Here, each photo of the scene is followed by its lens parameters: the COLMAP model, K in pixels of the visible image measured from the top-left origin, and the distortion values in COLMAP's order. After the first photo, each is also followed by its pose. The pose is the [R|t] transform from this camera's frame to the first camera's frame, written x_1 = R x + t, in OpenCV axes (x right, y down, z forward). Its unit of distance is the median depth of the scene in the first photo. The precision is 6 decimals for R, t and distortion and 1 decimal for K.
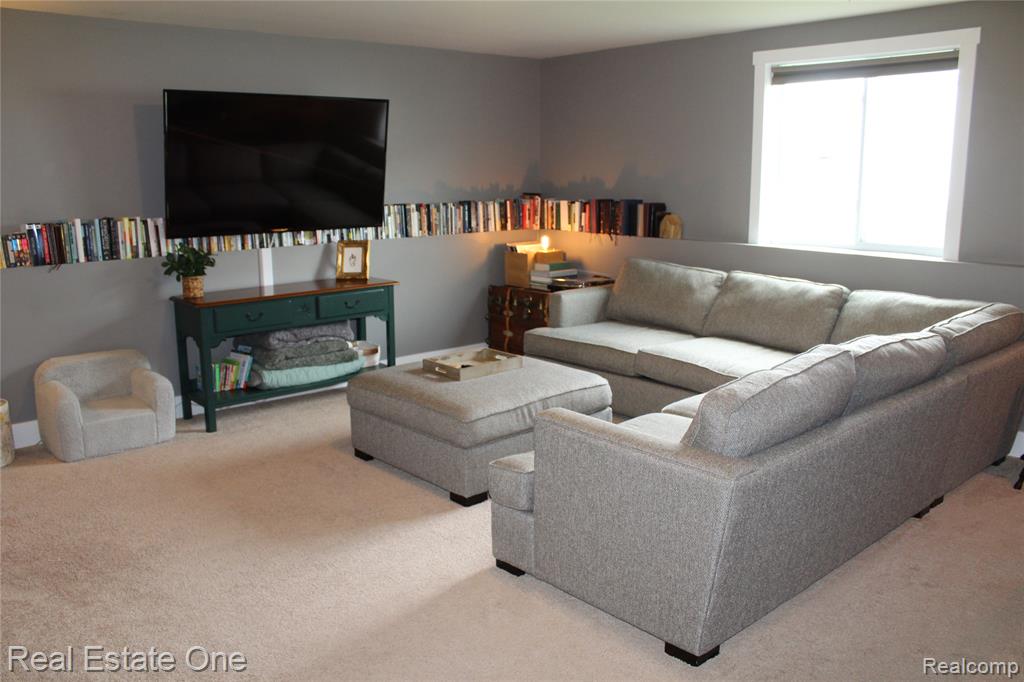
lens RADIAL K [[840.5, 0, 512.0], [0, 840.5, 341.0], [0, 0, 1]] dist [-0.170716, 0.165587]
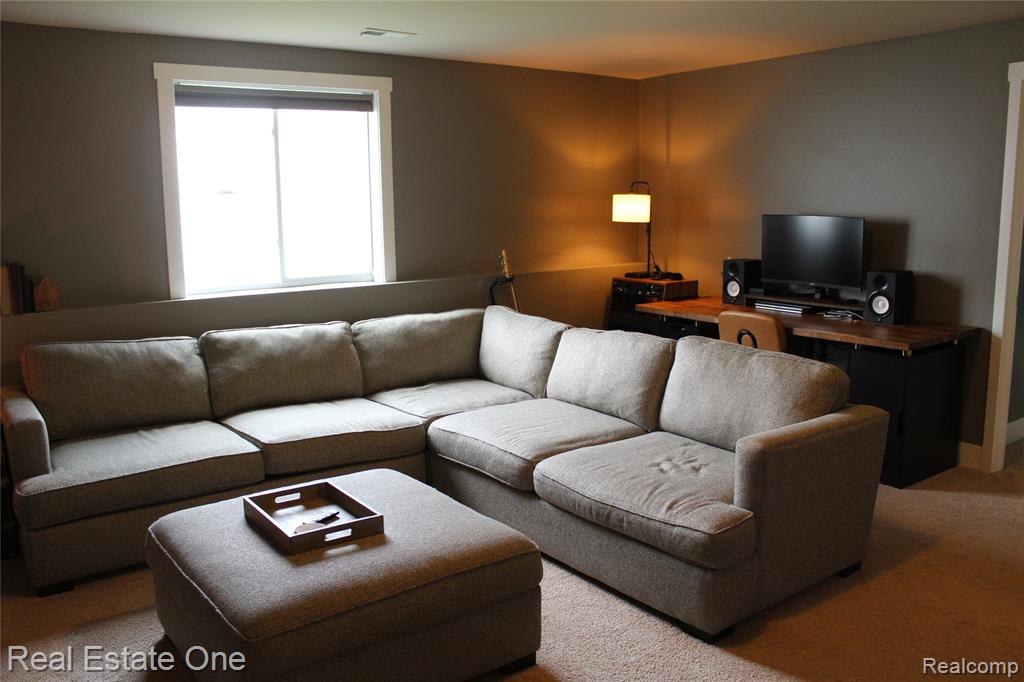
lens RADIAL K [[840.5, 0, 512.0], [0, 840.5, 341.0], [0, 0, 1]] dist [-0.170716, 0.165587]
pose [[0.103311, -0.160838, 0.981559, -0.518276], [0.212783, 0.967567, 0.136149, -0.127614], [-0.971622, 0.194794, 0.134184, 0.630871]]
